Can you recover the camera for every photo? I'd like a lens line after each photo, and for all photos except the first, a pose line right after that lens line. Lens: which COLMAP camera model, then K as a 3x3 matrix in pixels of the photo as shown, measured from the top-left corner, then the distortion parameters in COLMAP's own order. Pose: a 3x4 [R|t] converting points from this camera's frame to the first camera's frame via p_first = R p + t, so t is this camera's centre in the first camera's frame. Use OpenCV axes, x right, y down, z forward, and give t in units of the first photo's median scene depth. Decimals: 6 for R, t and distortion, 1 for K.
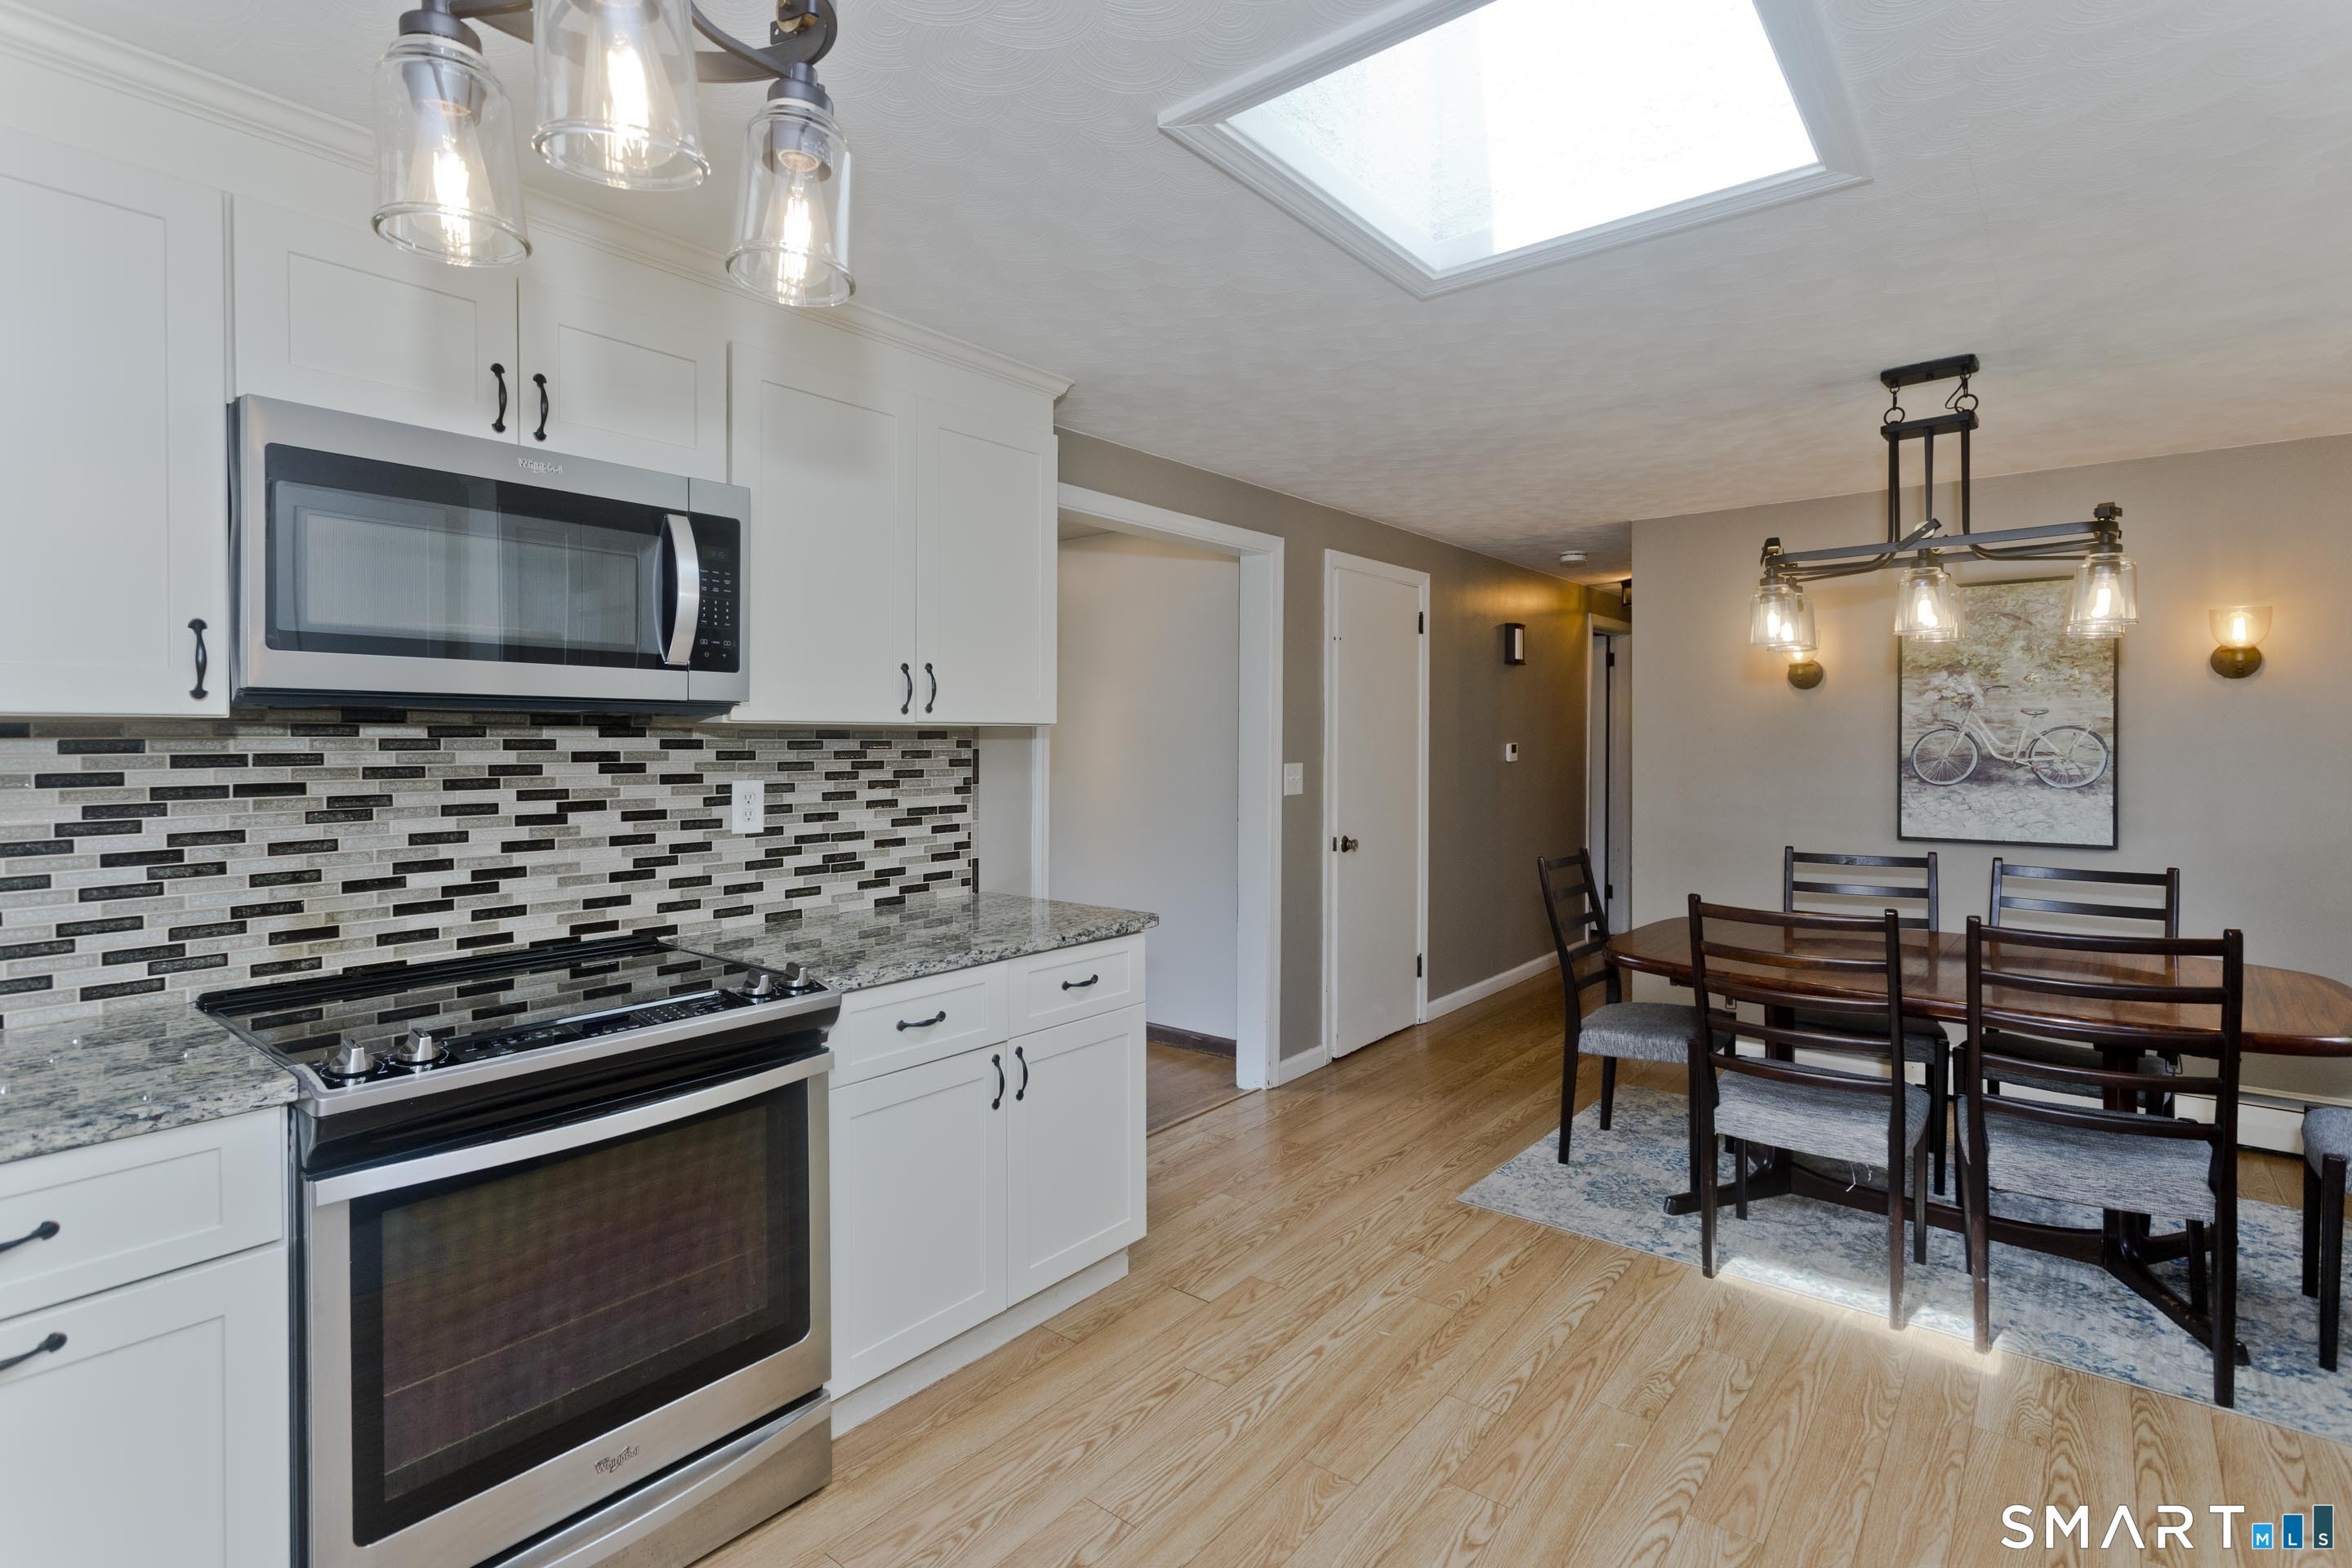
lens RADIAL K [[1127.2, 0, 1191.0], [0, 1127.2, 745.3], [0, 0, 1]] dist [-0.001131, 0.001746]
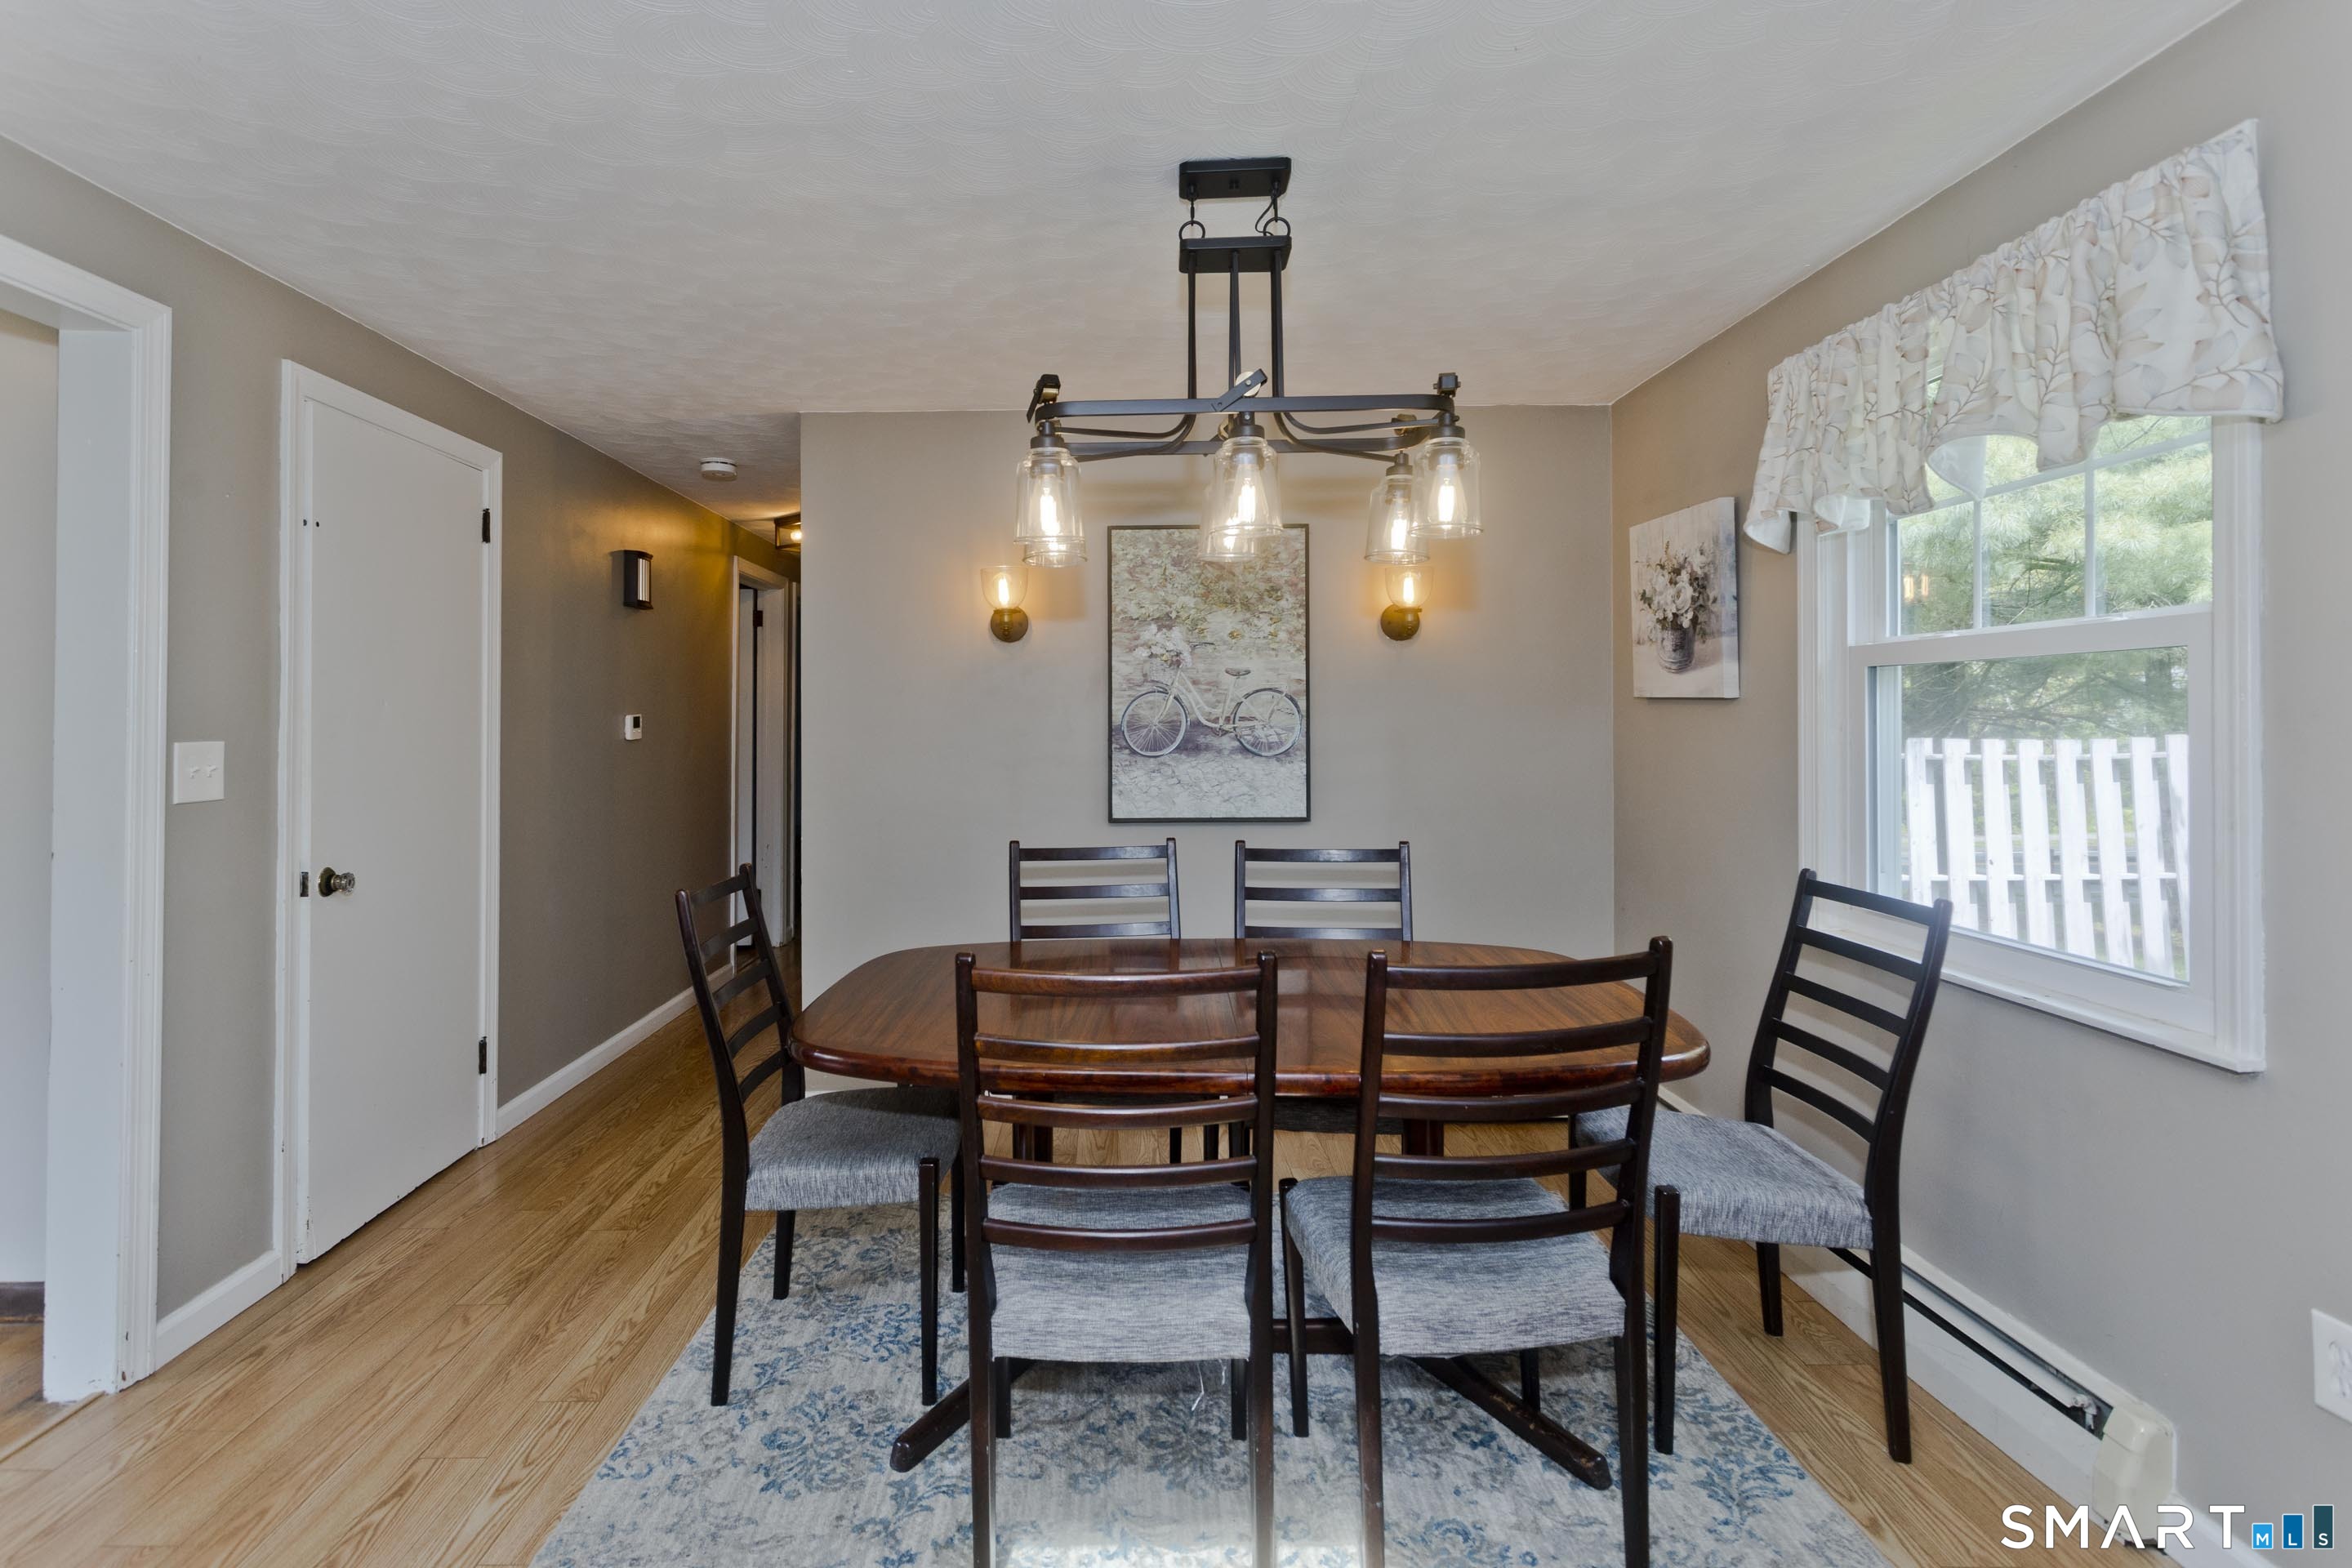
lens RADIAL K [[1127.2, 0, 1110.3], [0, 1127.2, 709.1], [0, 0, 1]] dist [-0.001131, 0.001746]
pose [[0.780879, 0.006027, 0.624653, 0.129027], [0.006440, 0.999823, -0.017698, 0.018118], [-0.624649, 0.017842, 0.780702, 0.439148]]
